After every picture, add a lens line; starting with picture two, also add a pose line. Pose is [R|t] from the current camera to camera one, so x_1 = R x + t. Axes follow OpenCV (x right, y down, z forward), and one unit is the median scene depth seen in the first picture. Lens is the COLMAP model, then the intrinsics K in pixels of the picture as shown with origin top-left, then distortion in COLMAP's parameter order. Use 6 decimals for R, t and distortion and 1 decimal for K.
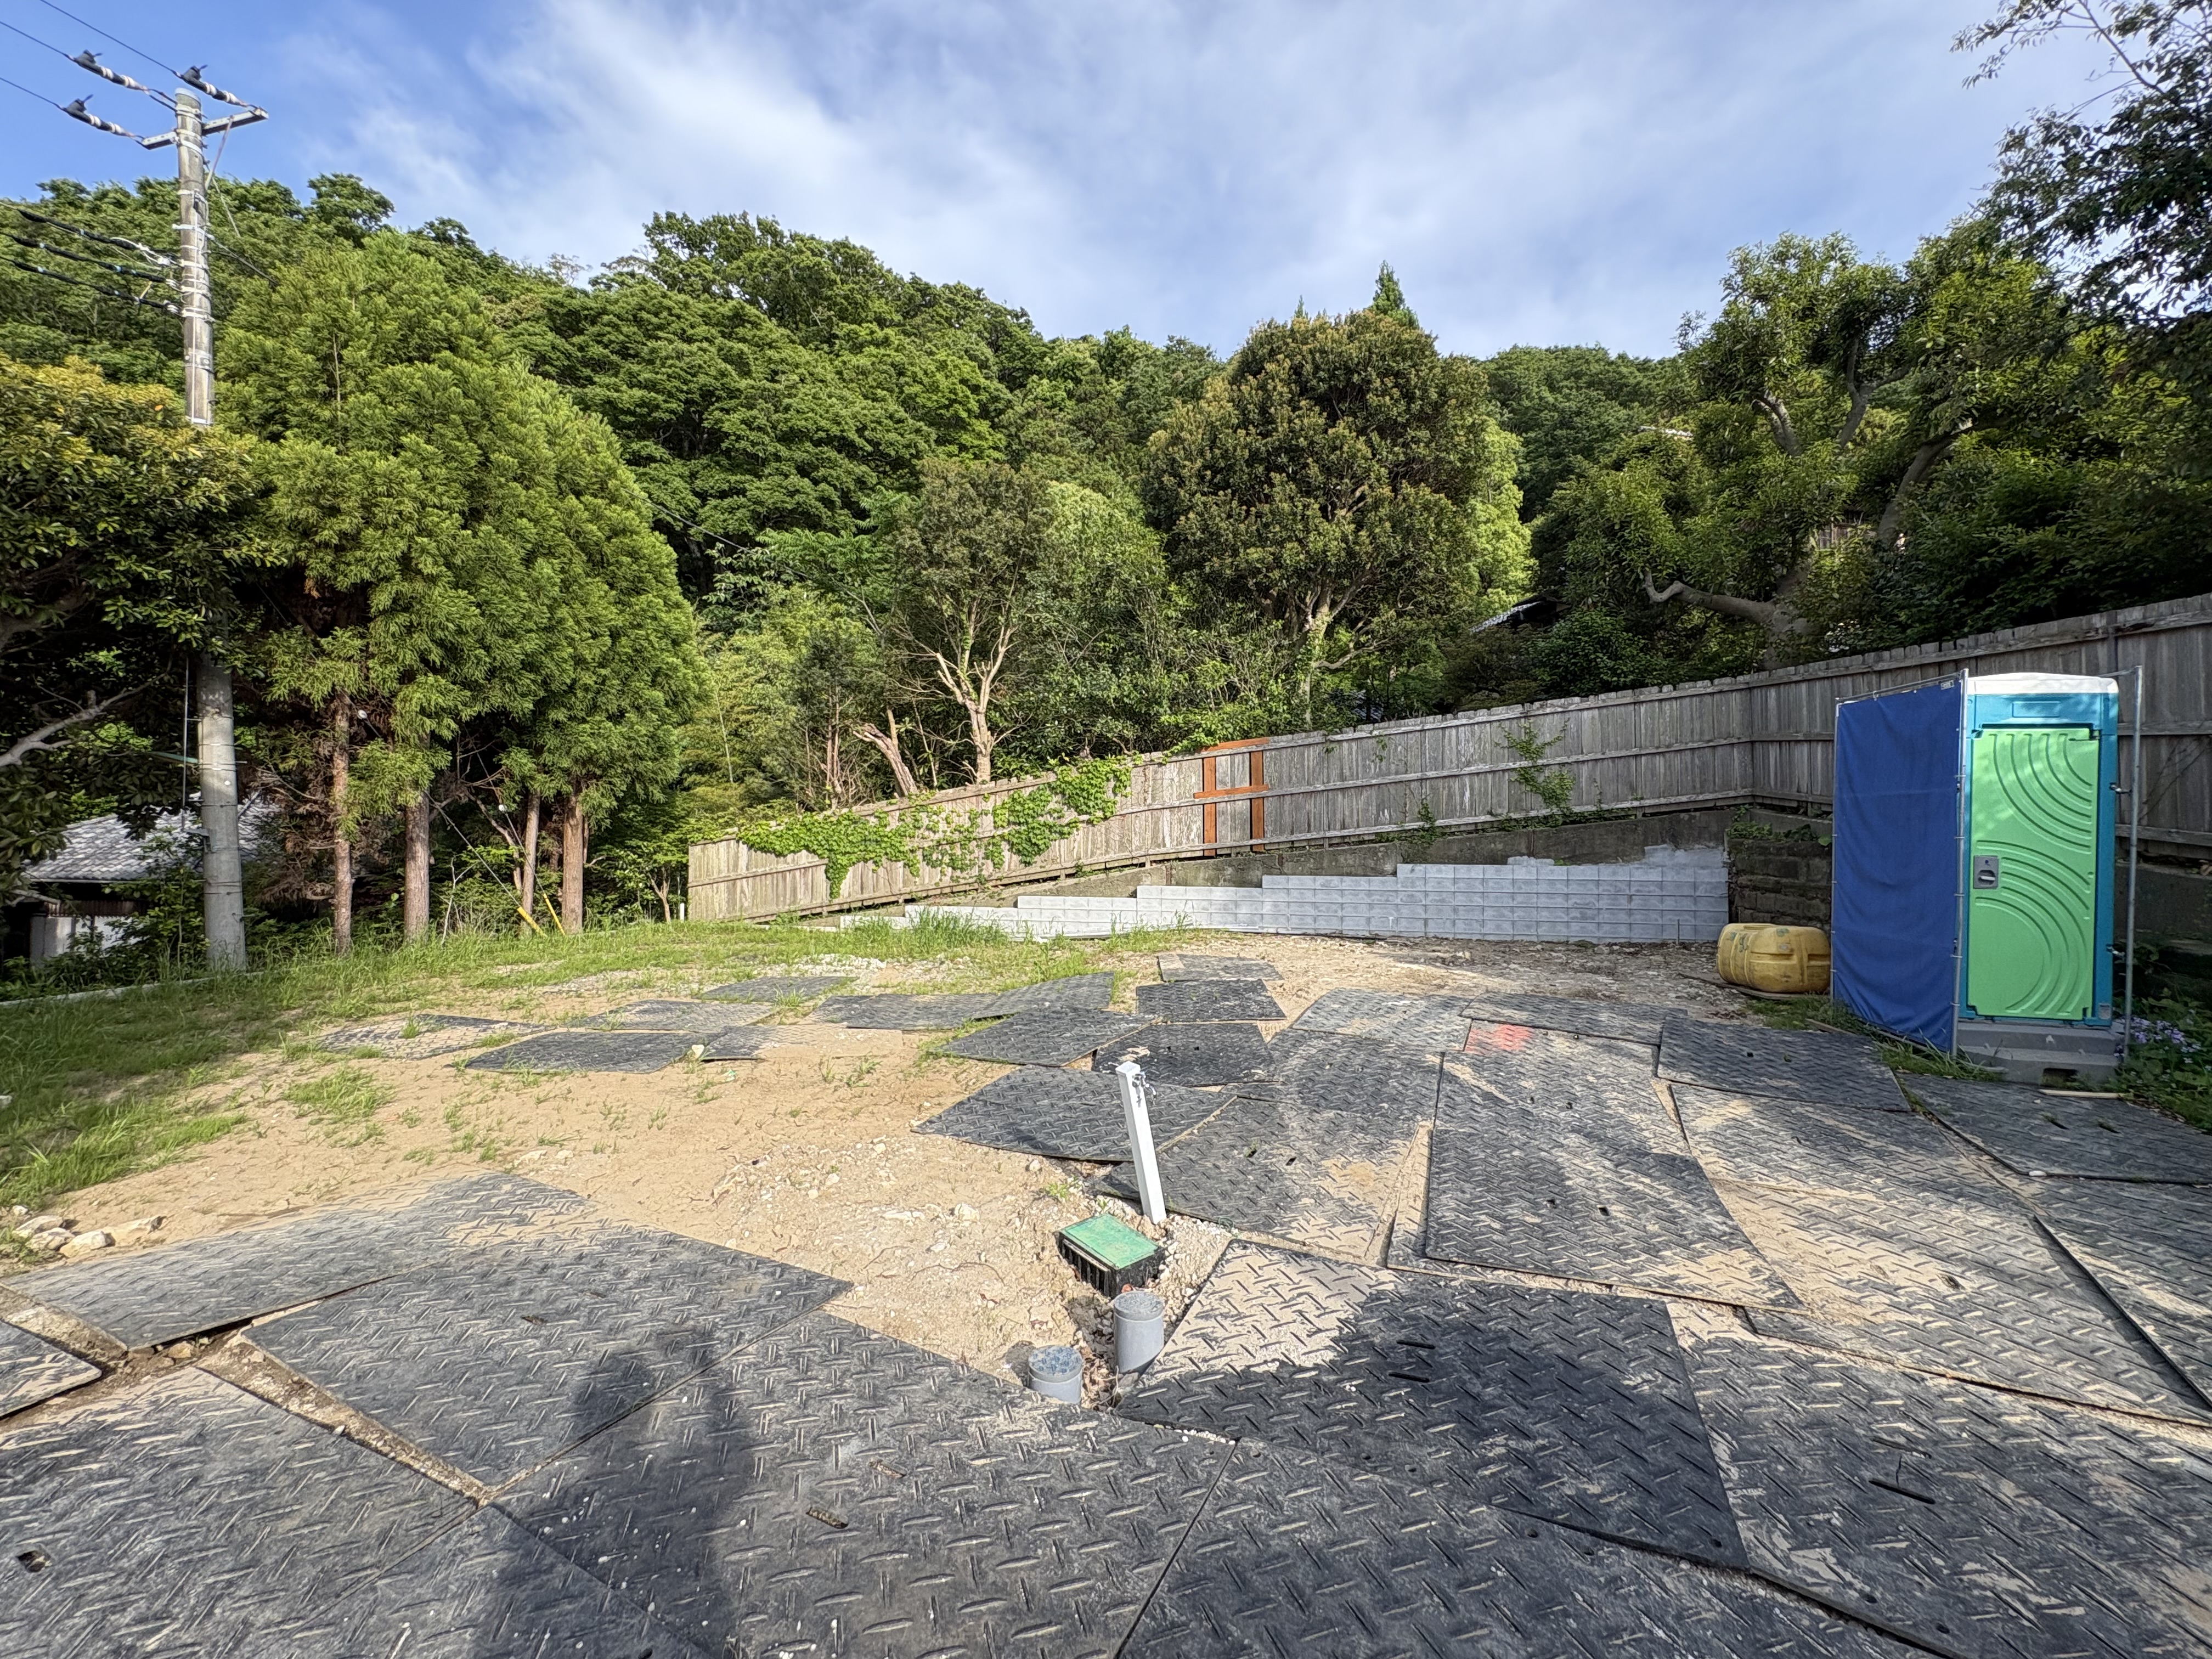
lens RADIAL K [[880.8, 0, 1104.4], [0, 880.8, 828.7], [0, 0, 1]] dist [0.000526, -0.000367]
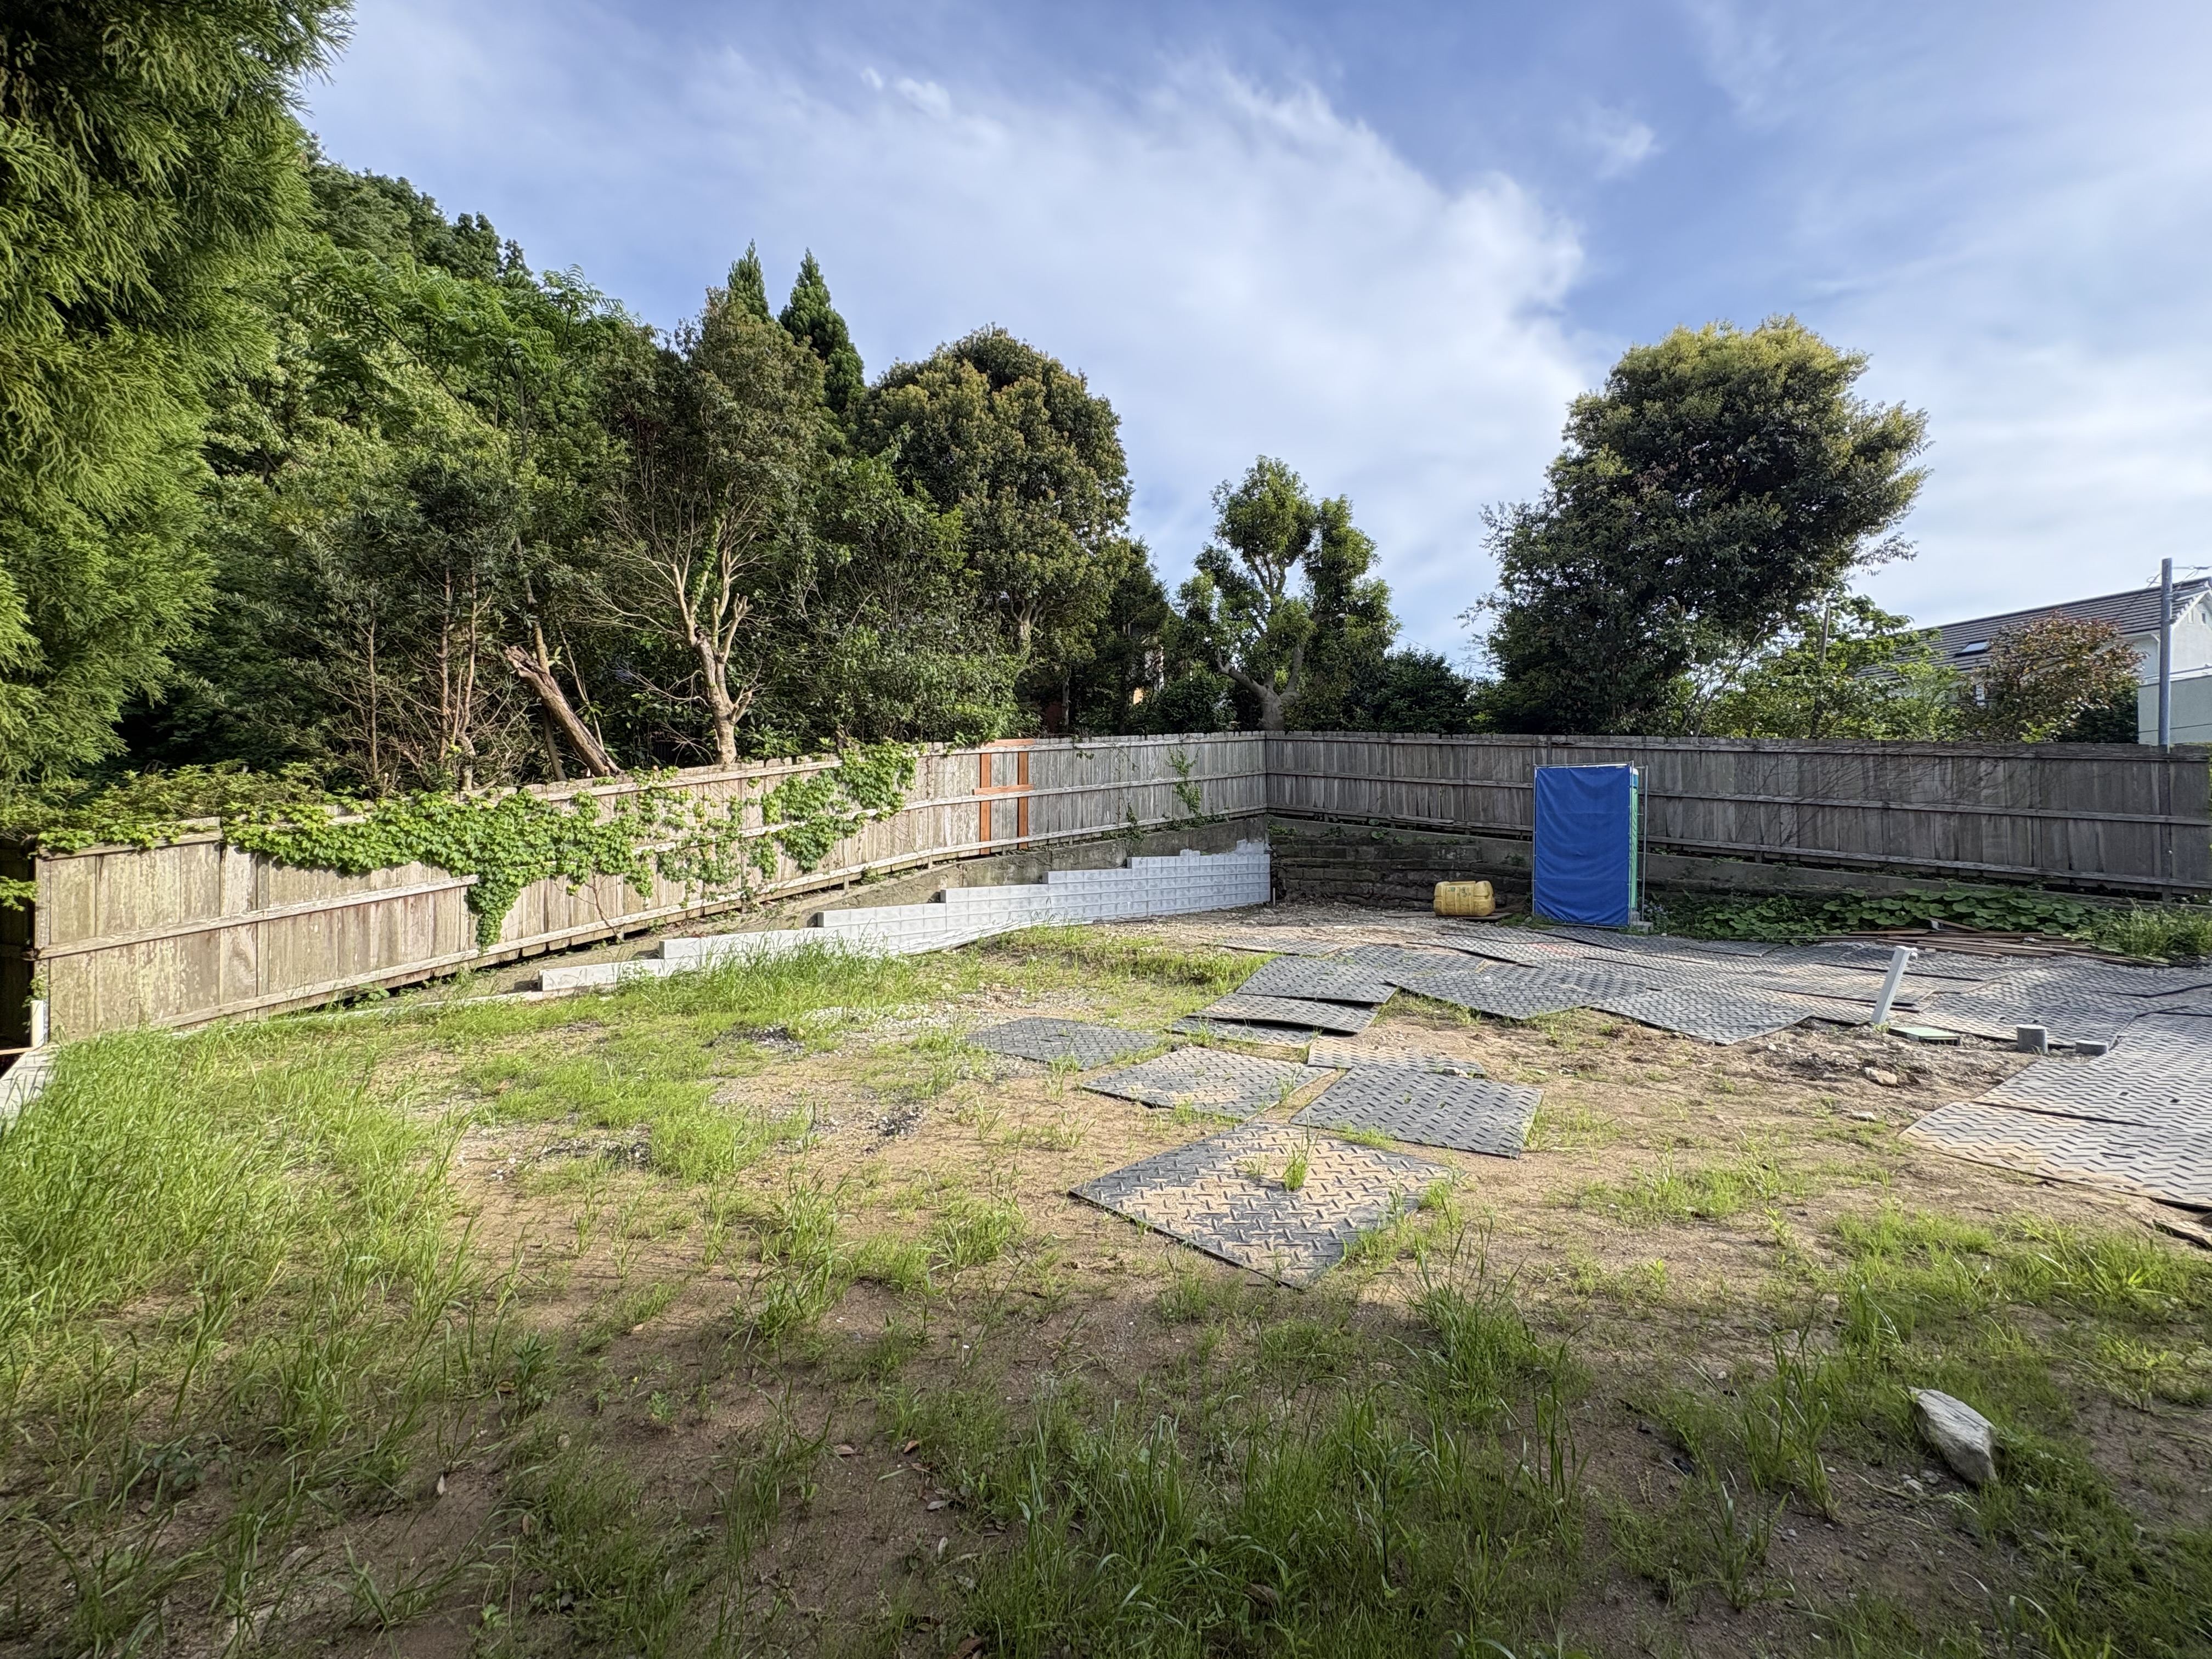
lens RADIAL K [[880.8, 0, 1104.4], [0, 880.8, 828.7], [0, 0, 1]] dist [0.000526, -0.000367]
pose [[0.488926, 0.005218, 0.872310, -0.658453], [-0.004354, 0.999984, -0.003541, 0.005100], [-0.872314, -0.002067, 0.488941, 0.406611]]
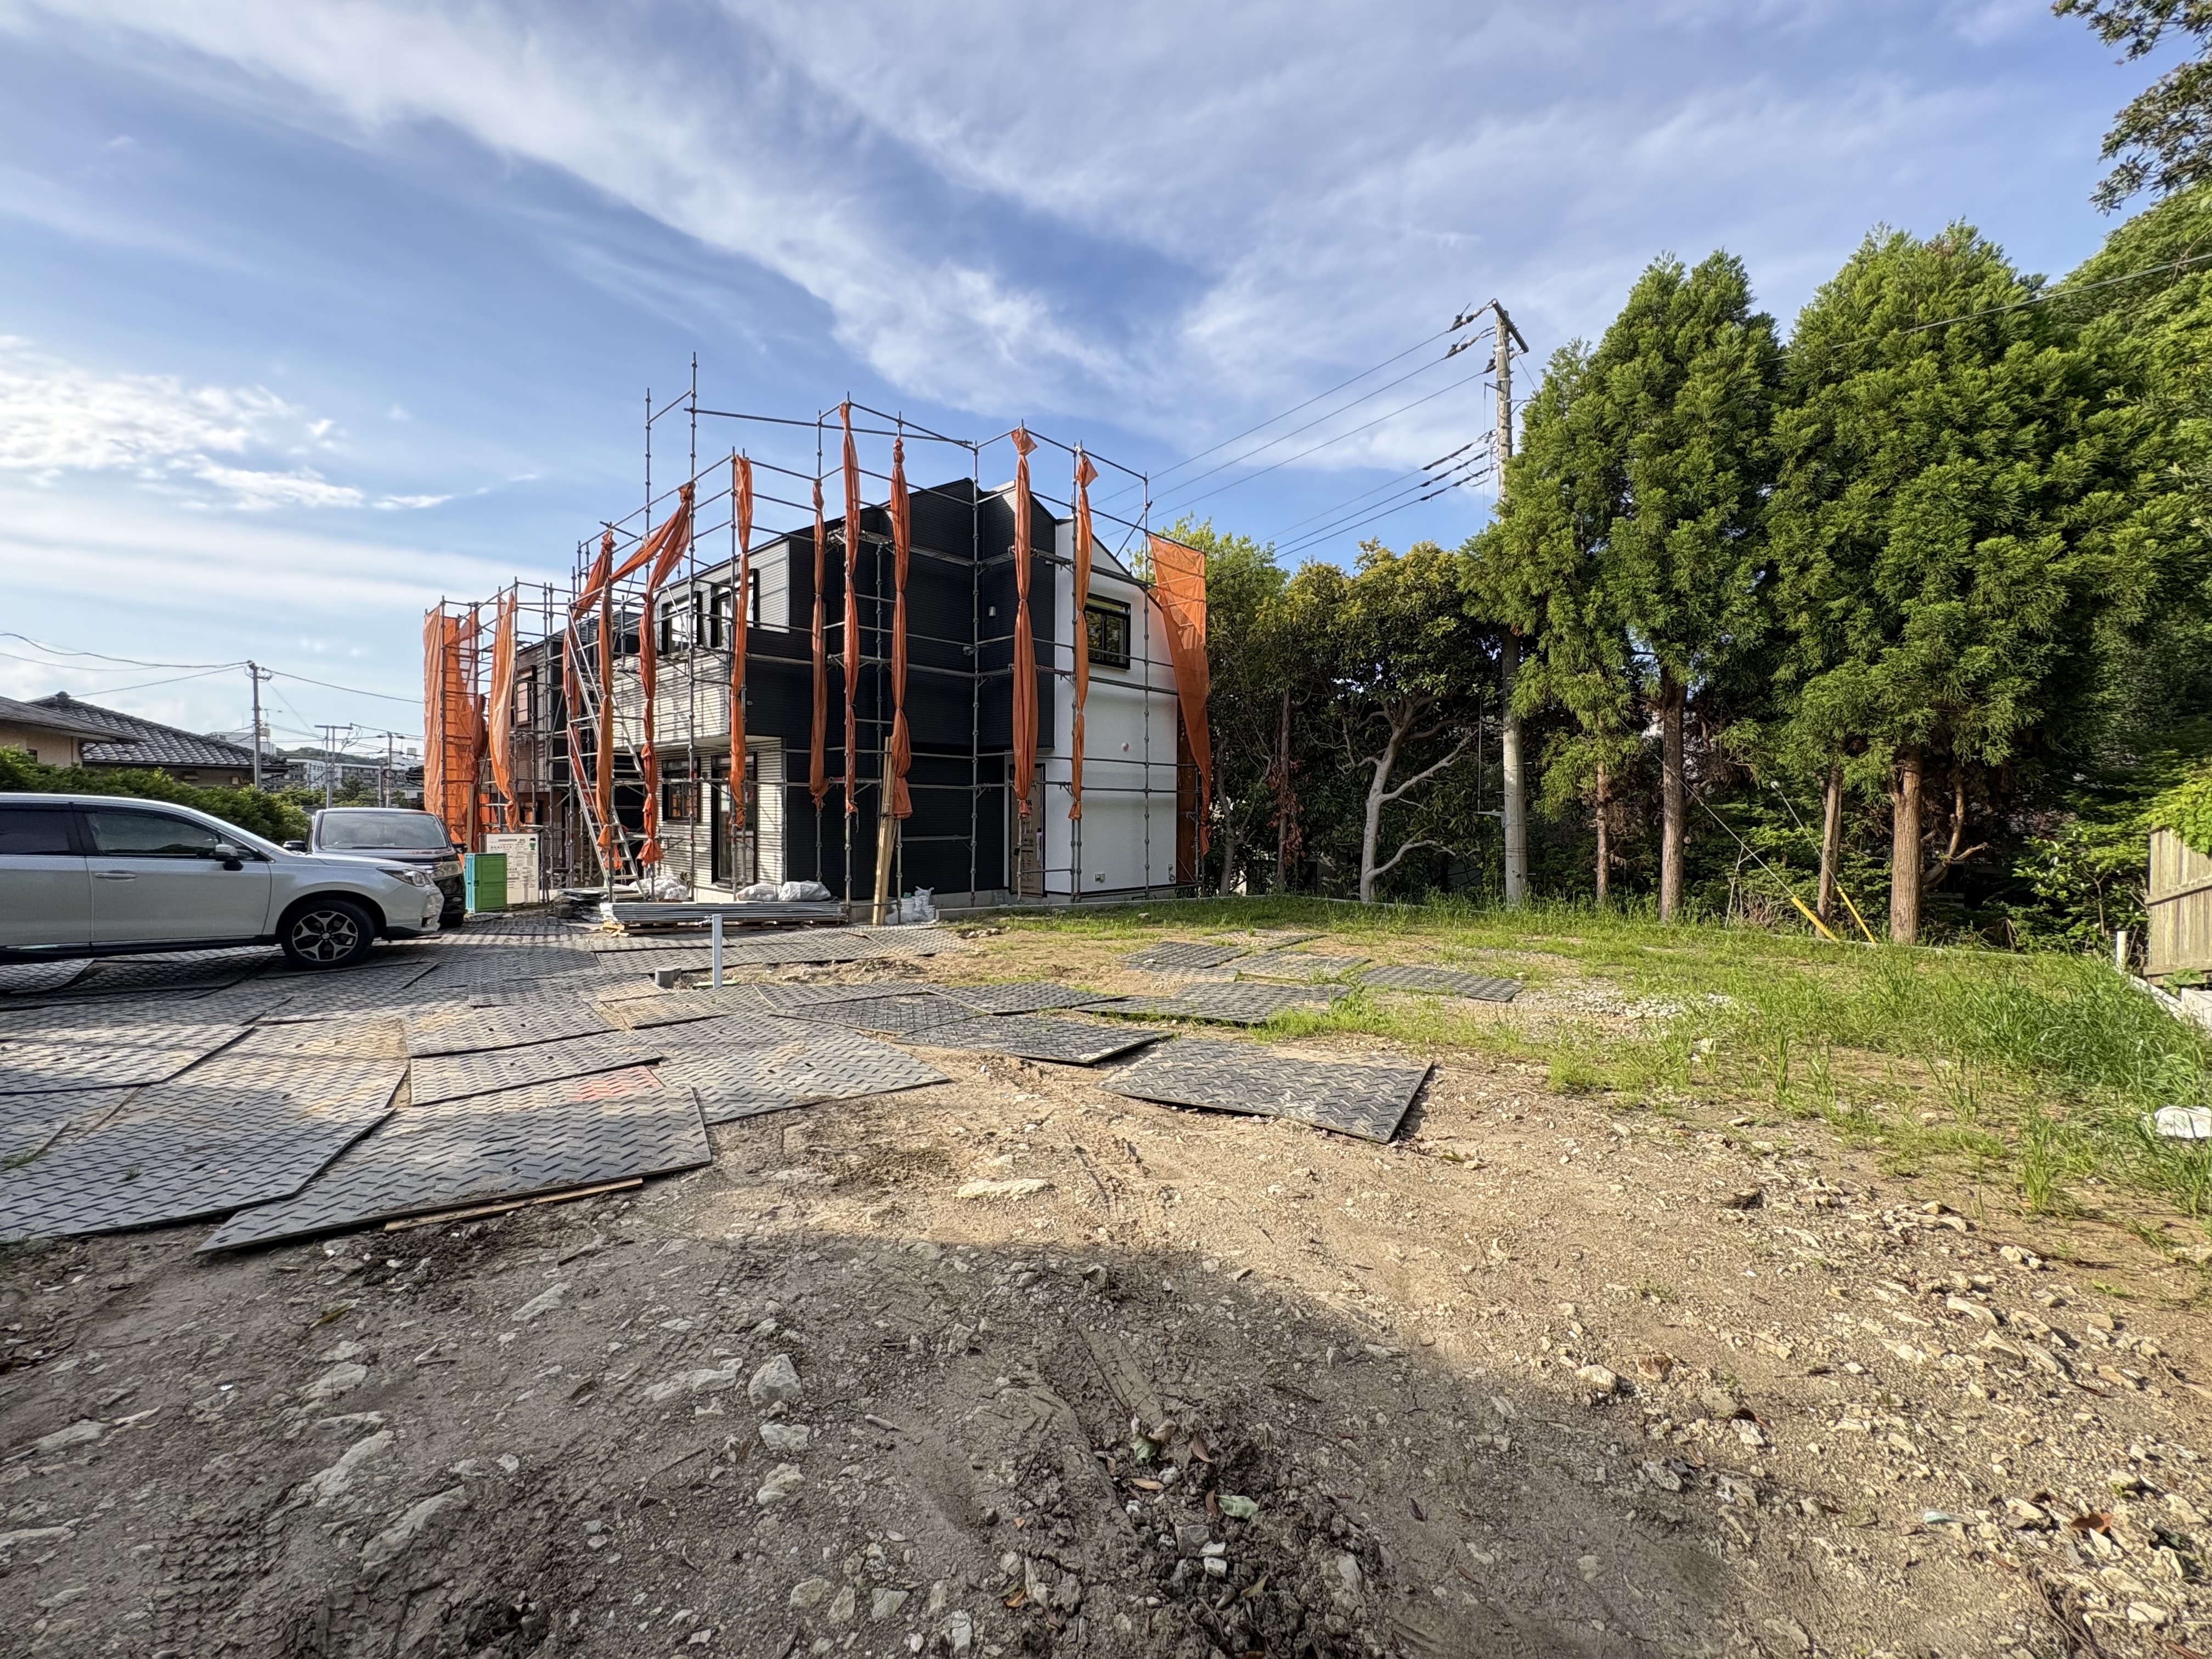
lens RADIAL K [[912.8, 0, 1106.0], [0, 912.8, 829.5], [0, 0, 1]] dist [0.024578, -0.000063]
pose [[-0.468711, 0.010519, -0.883289, 0.433586], [0.006092, 0.999944, 0.008676, 0.008867], [0.883331, -0.001314, -0.468748, 0.770080]]
